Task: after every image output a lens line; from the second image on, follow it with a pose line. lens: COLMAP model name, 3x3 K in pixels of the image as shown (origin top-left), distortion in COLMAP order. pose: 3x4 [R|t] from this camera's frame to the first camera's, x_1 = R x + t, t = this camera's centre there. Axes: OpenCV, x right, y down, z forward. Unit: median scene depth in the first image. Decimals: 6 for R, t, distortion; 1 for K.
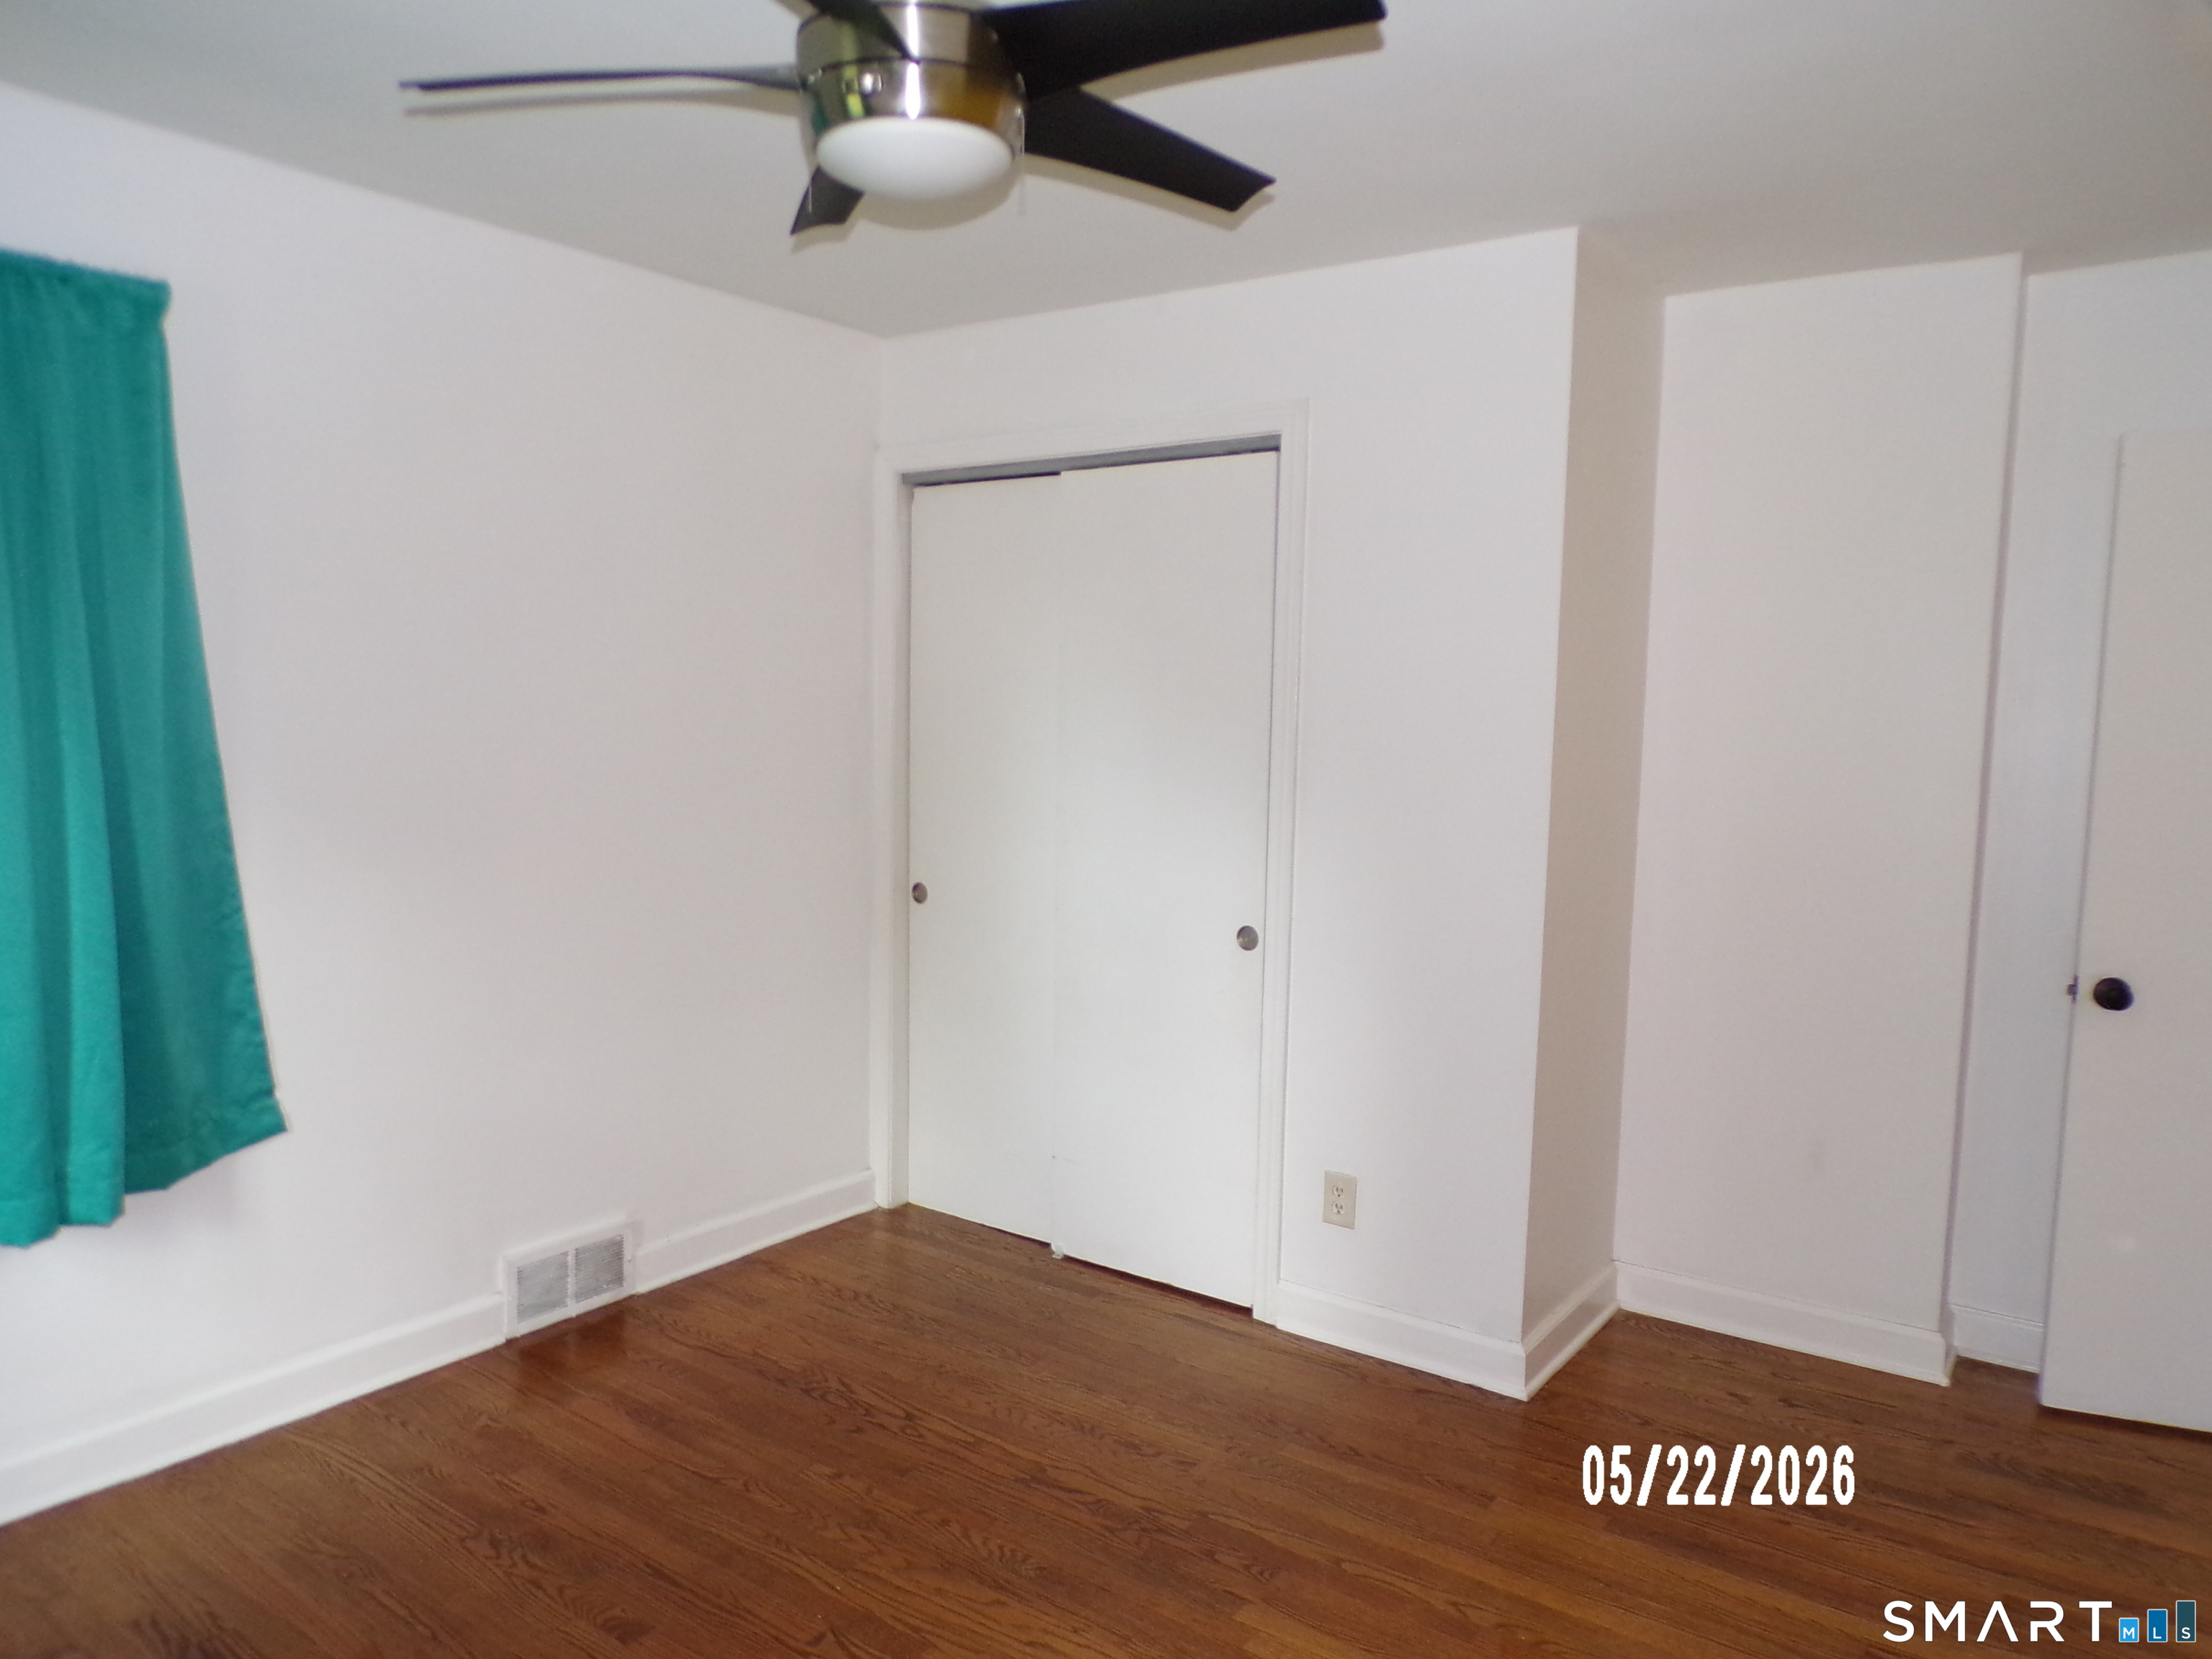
lens RADIAL K [[1532.5, 0, 1105.3], [0, 1532.5, 841.4], [0, 0, 1]] dist [0.000345, -0.001911]
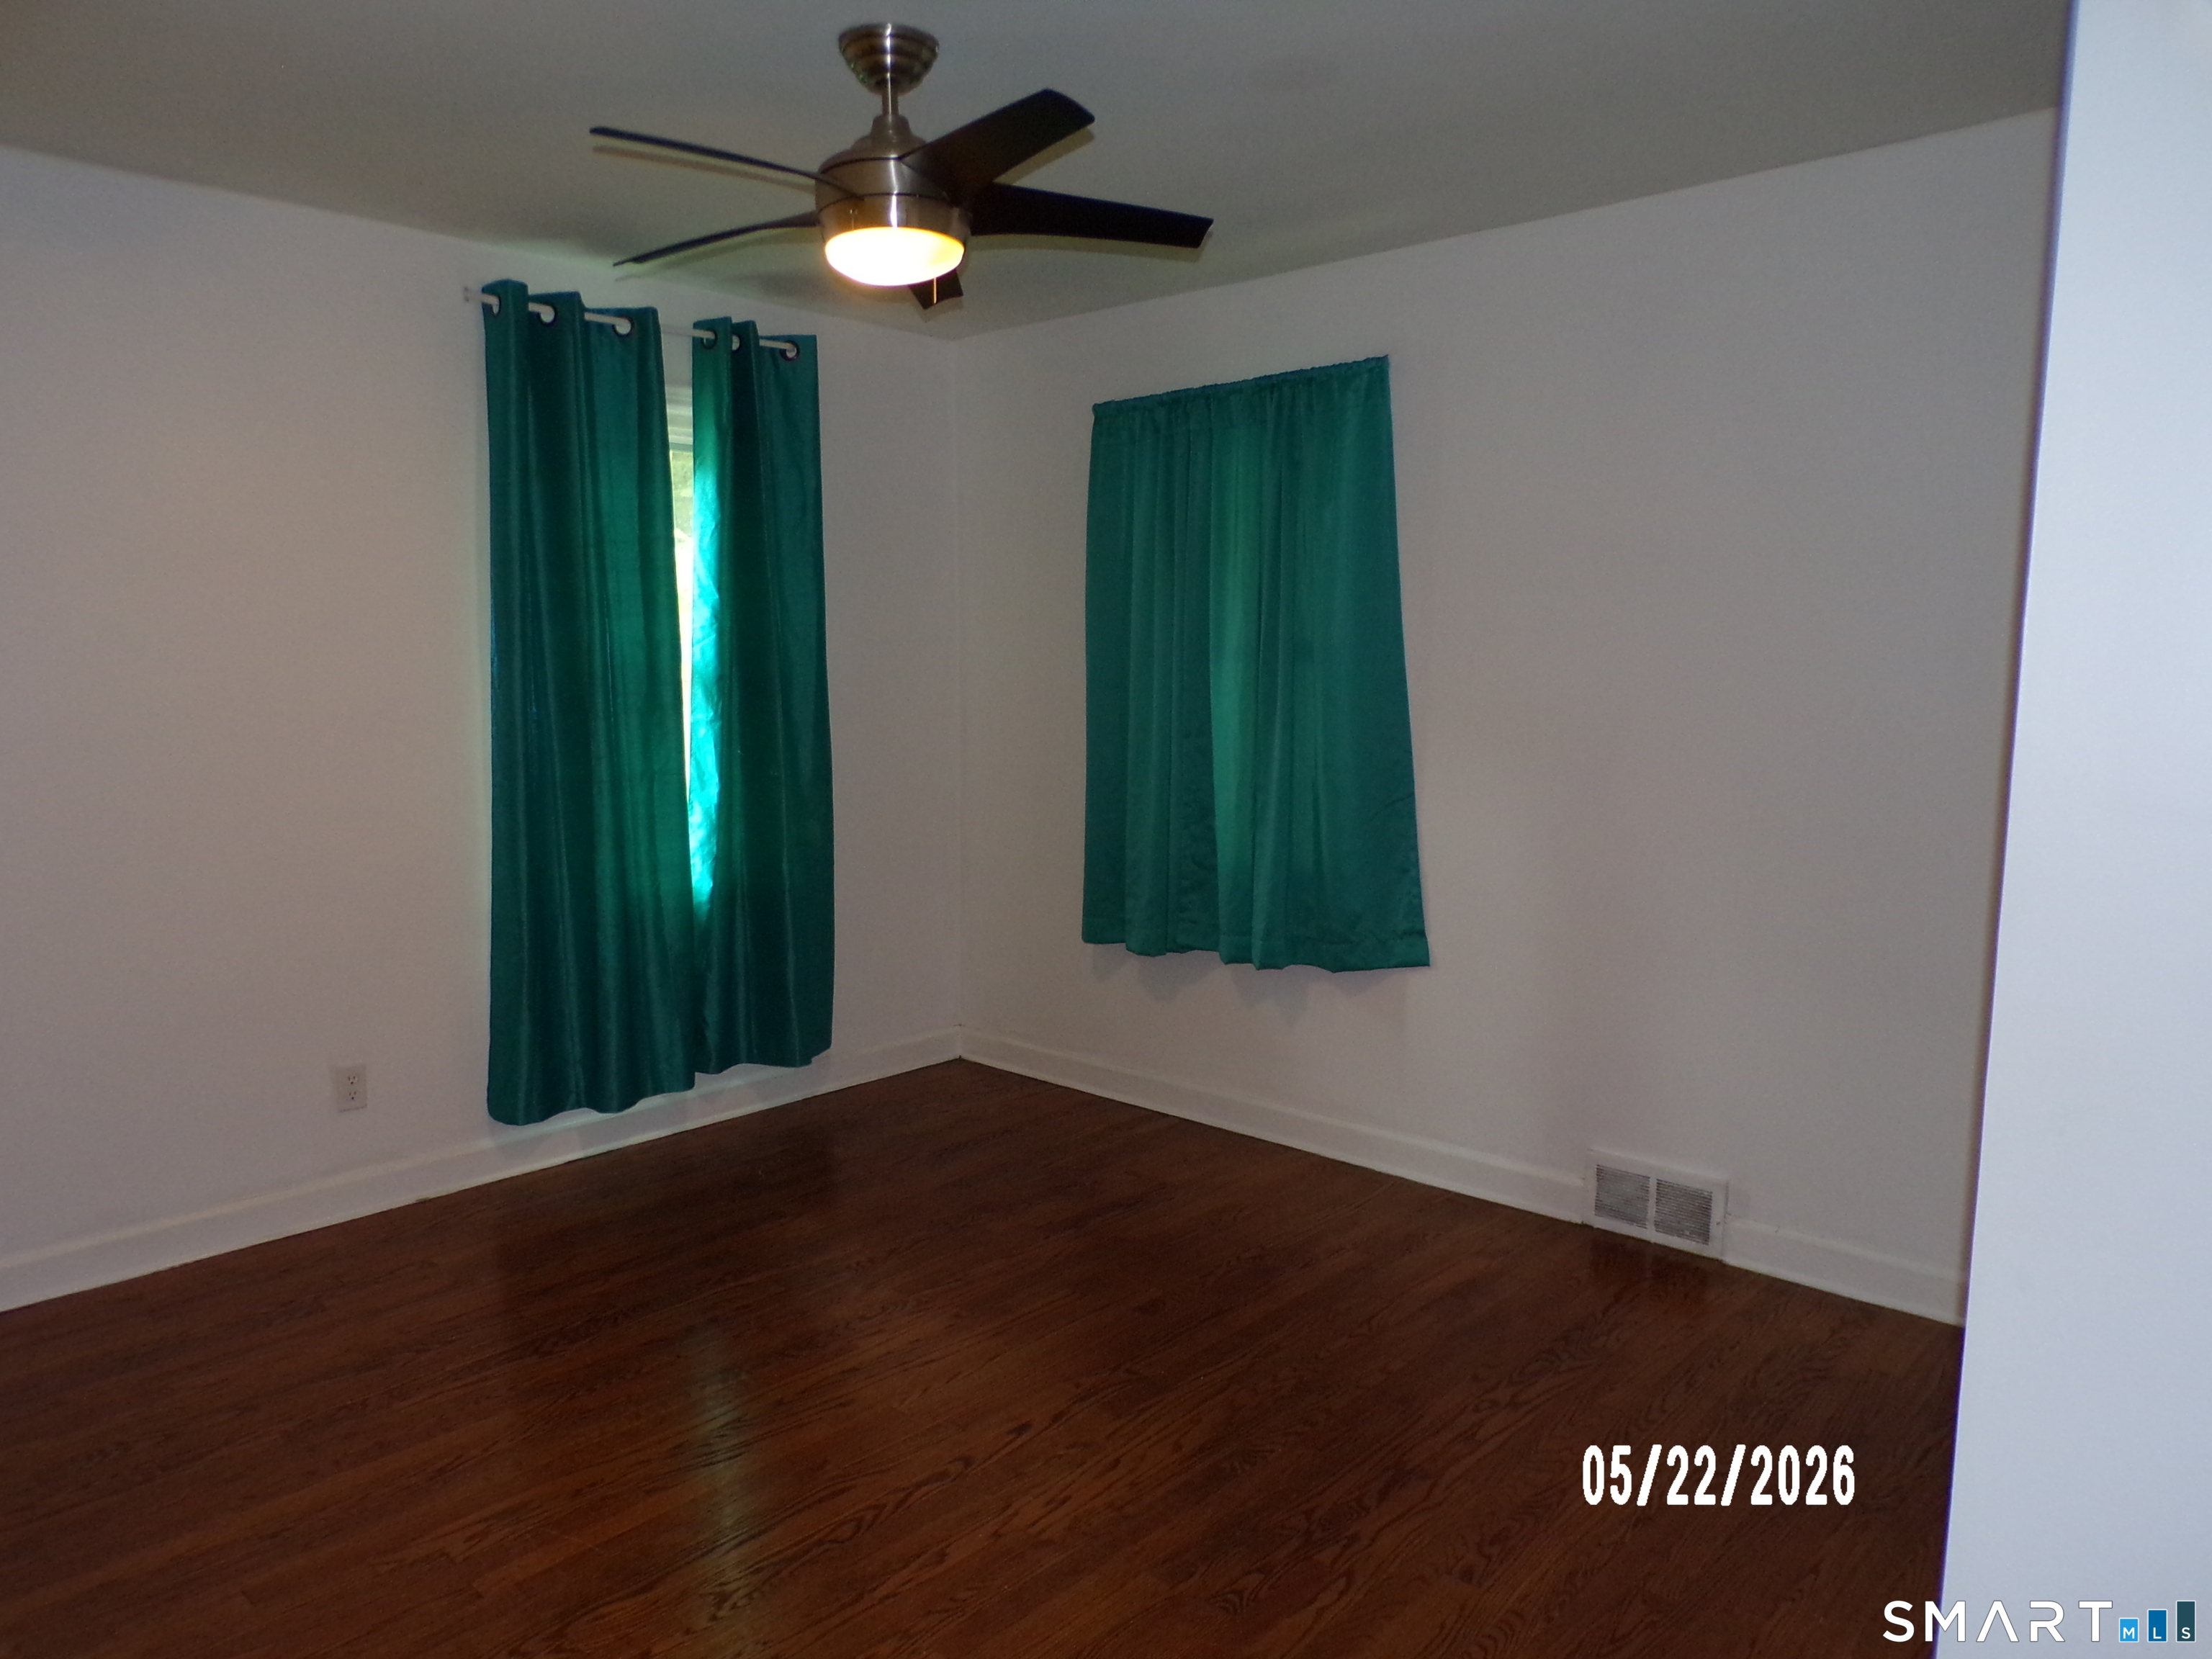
lens RADIAL K [[1532.5, 0, 1105.6], [0, 1532.5, 820.8], [0, 0, 1]] dist [0.000345, -0.001911]
pose [[-0.080677, 0.097617, -0.991949, 0.779774], [-0.107876, 0.988492, 0.106051, -0.046545], [0.990886, 0.115563, -0.069218, 0.774224]]
